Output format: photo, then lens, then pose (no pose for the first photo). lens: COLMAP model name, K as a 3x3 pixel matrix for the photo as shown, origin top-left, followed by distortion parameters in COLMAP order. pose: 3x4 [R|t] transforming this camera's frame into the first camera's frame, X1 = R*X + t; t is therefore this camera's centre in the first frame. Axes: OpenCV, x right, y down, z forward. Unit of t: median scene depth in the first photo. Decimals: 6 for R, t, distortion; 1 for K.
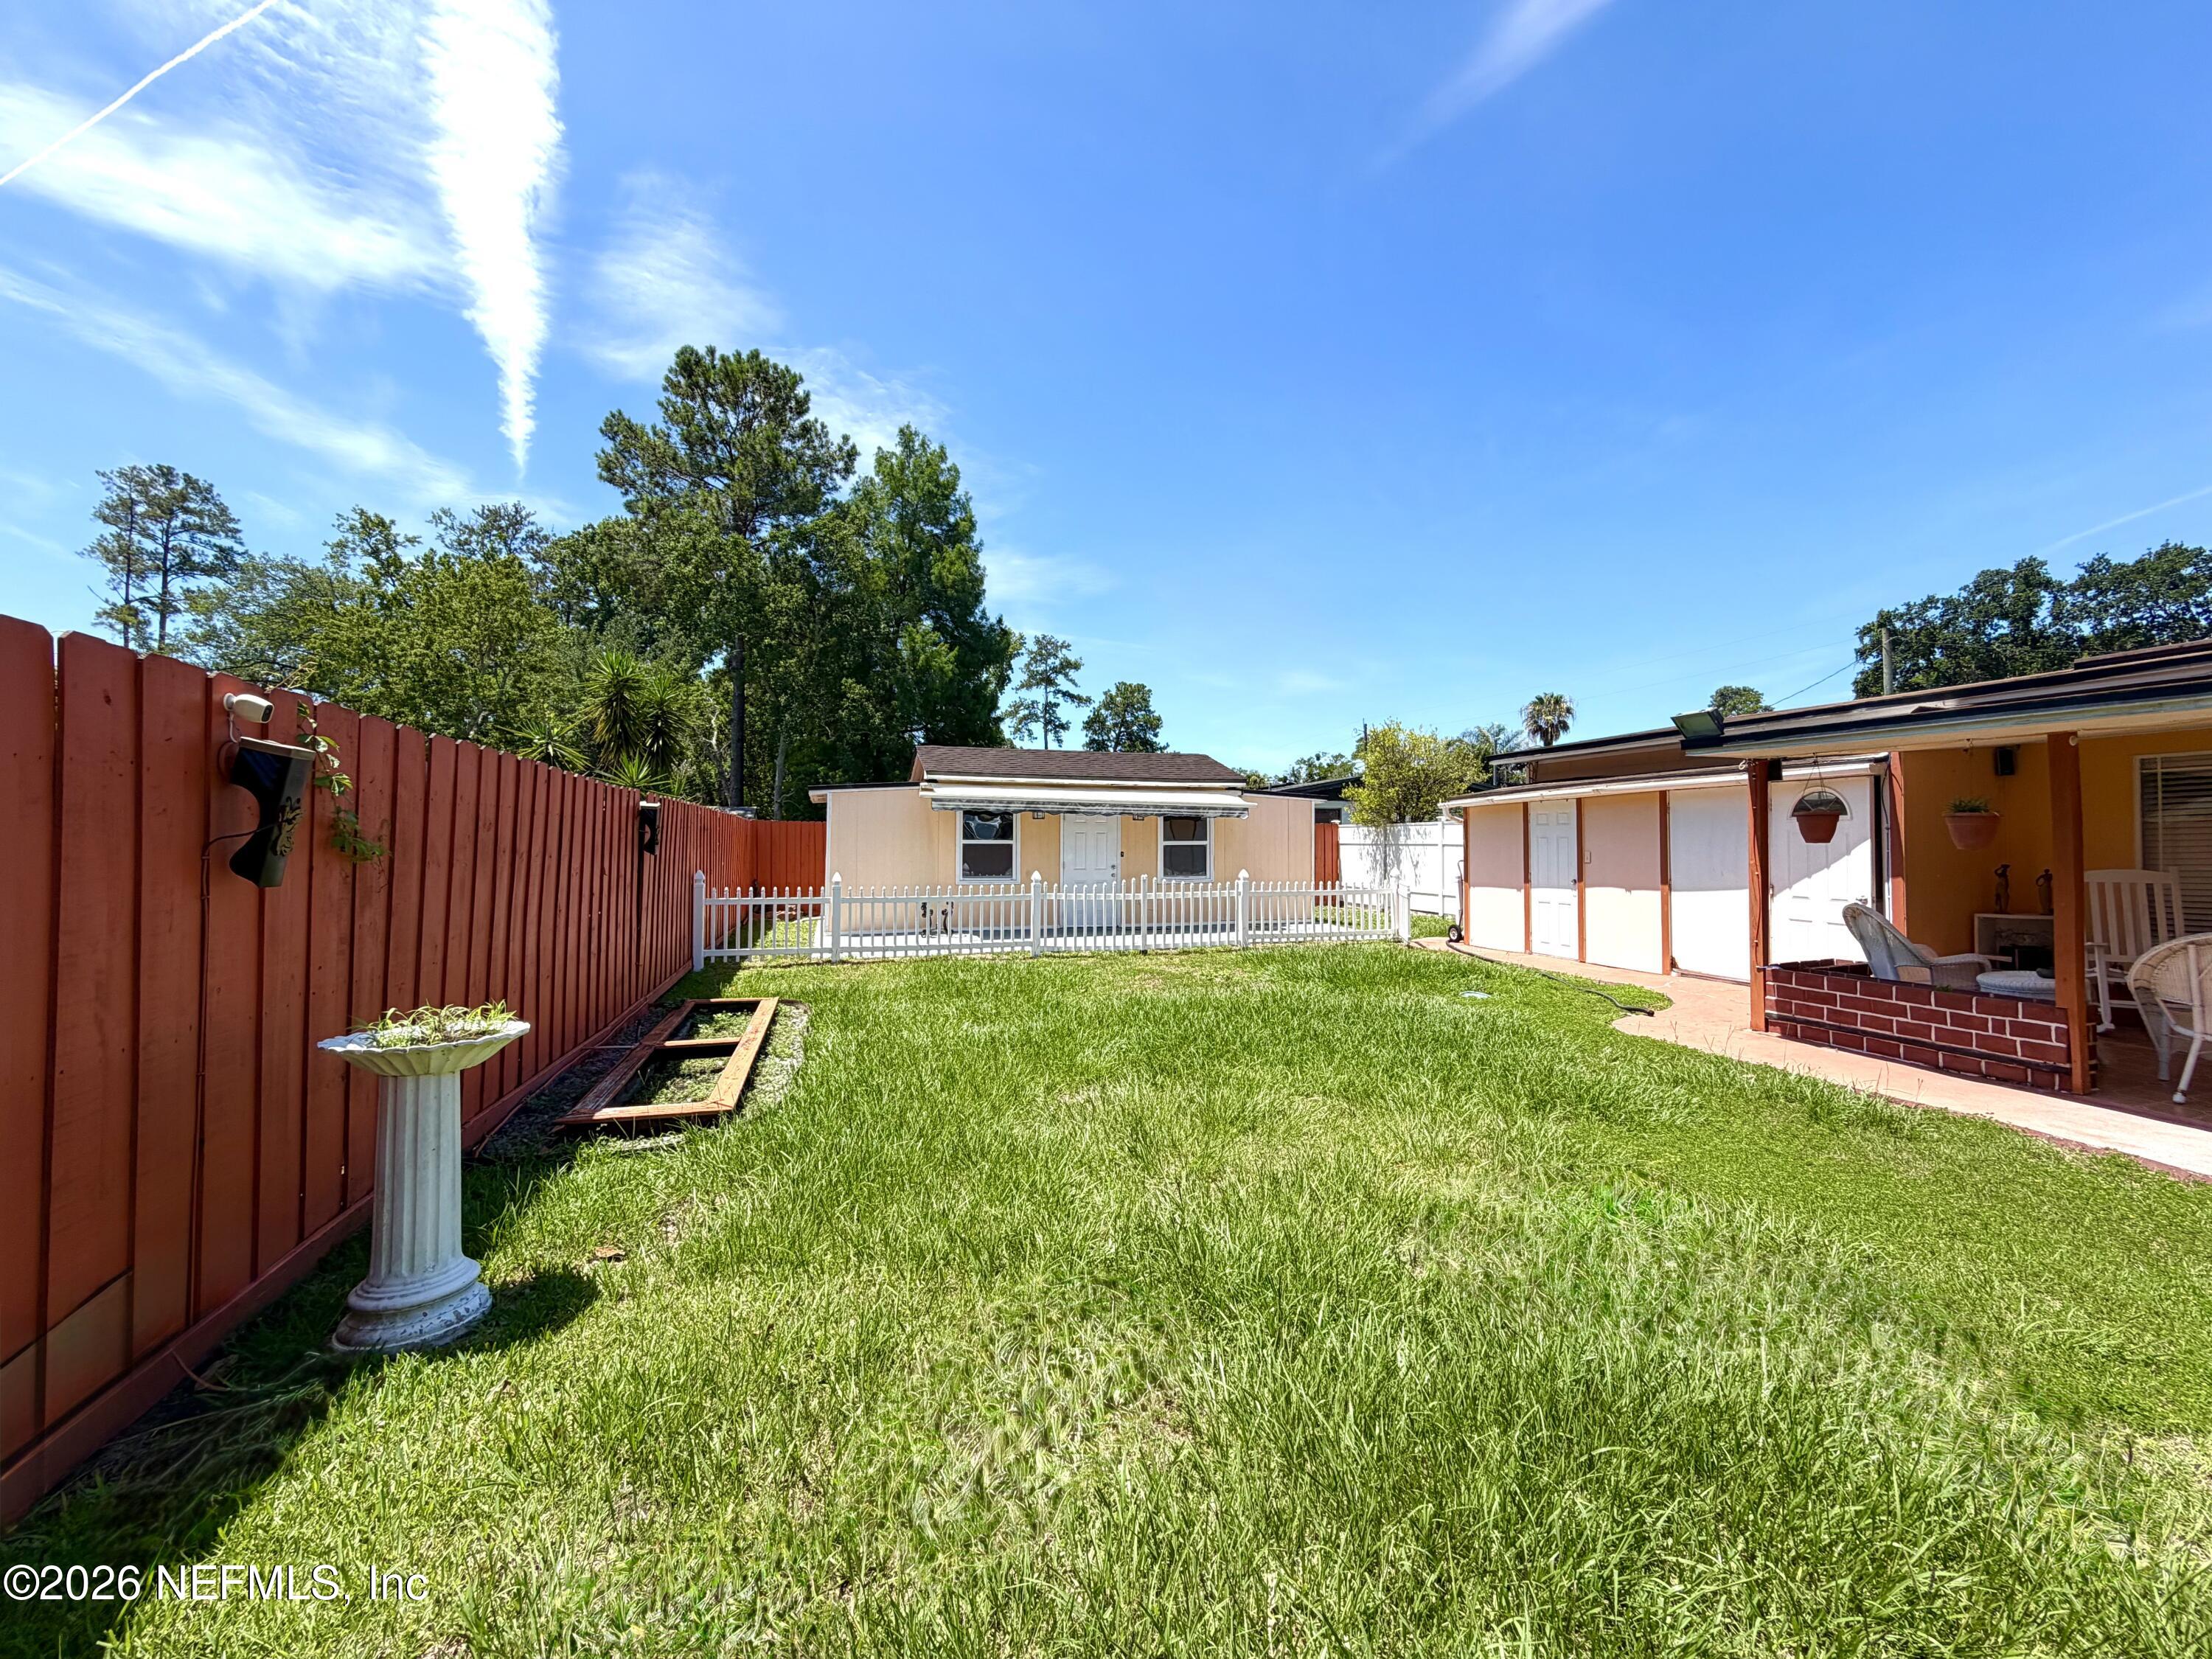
lens RADIAL K [[886.2, 0, 1107.9], [0, 886.2, 816.0], [0, 0, 1]] dist [-0.000534, 0.000537]
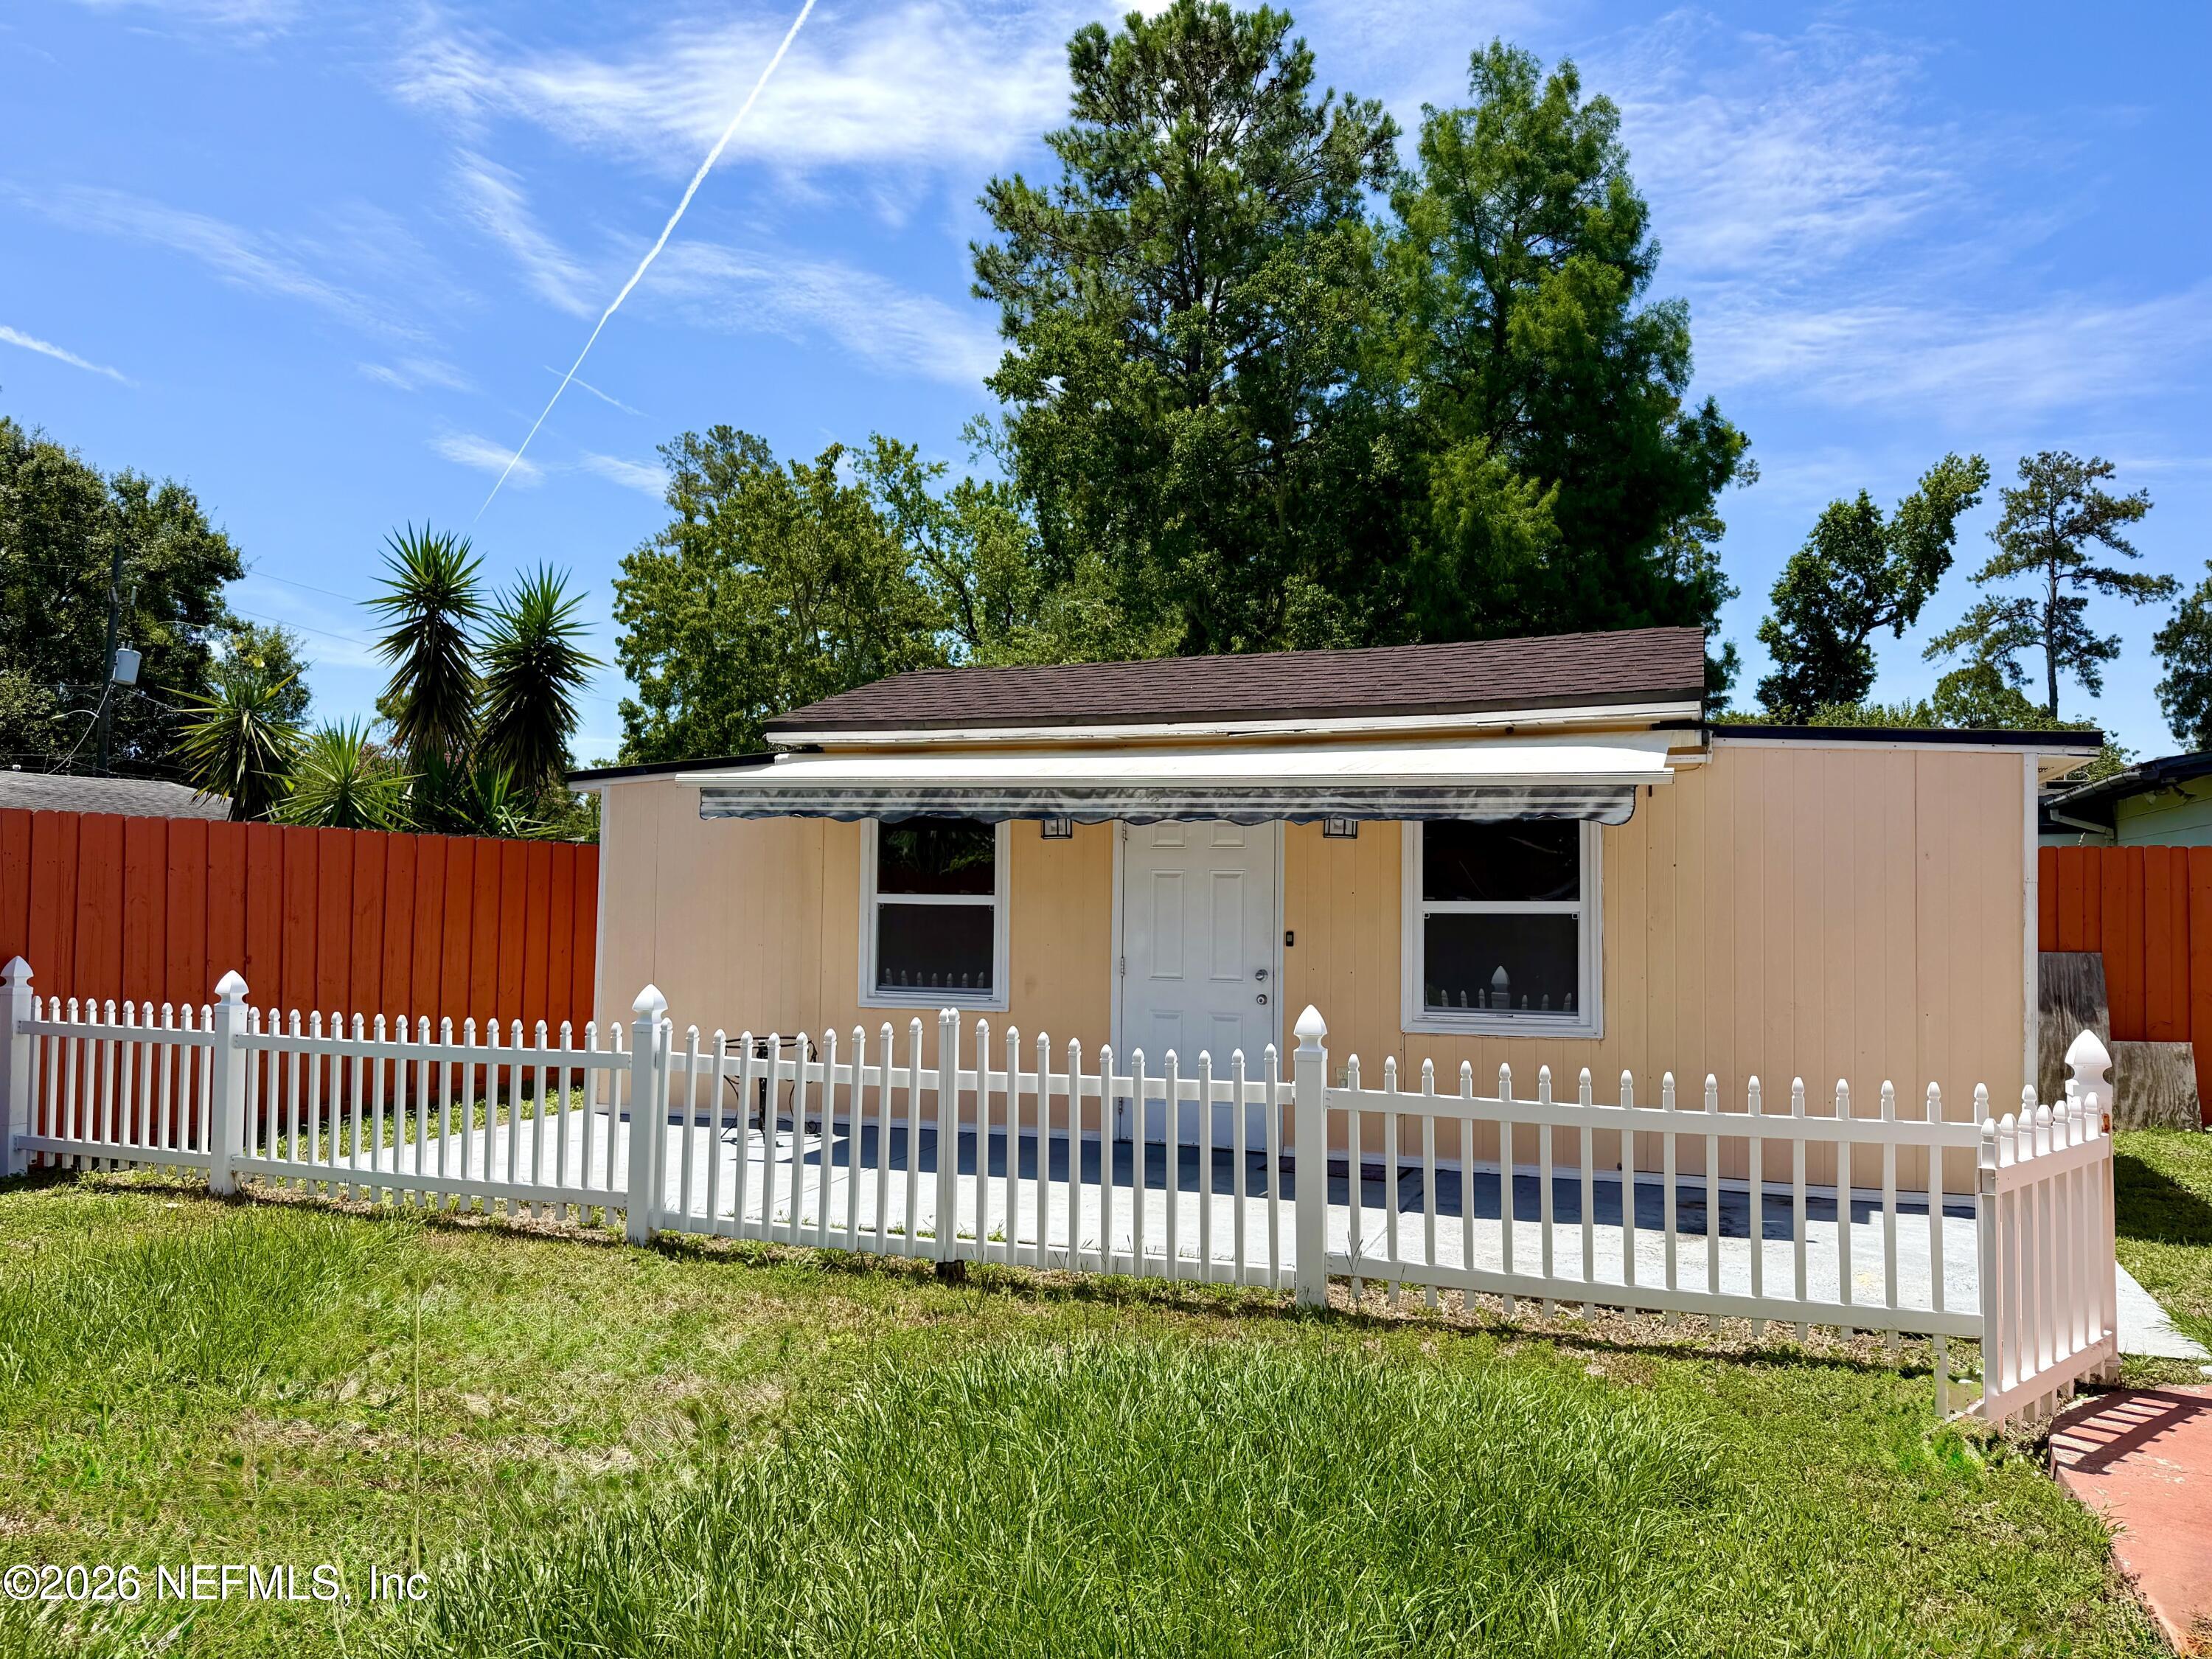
lens RADIAL K [[1571.2, 0, 1109.1], [0, 1571.2, 842.2], [0, 0, 1]] dist [0.037214, -0.006072]
pose [[0.792845, -0.019299, -0.609117, 0.069742], [0.012410, 0.999802, -0.015524, 0.003248], [0.609297, 0.004749, 0.792928, 0.103604]]
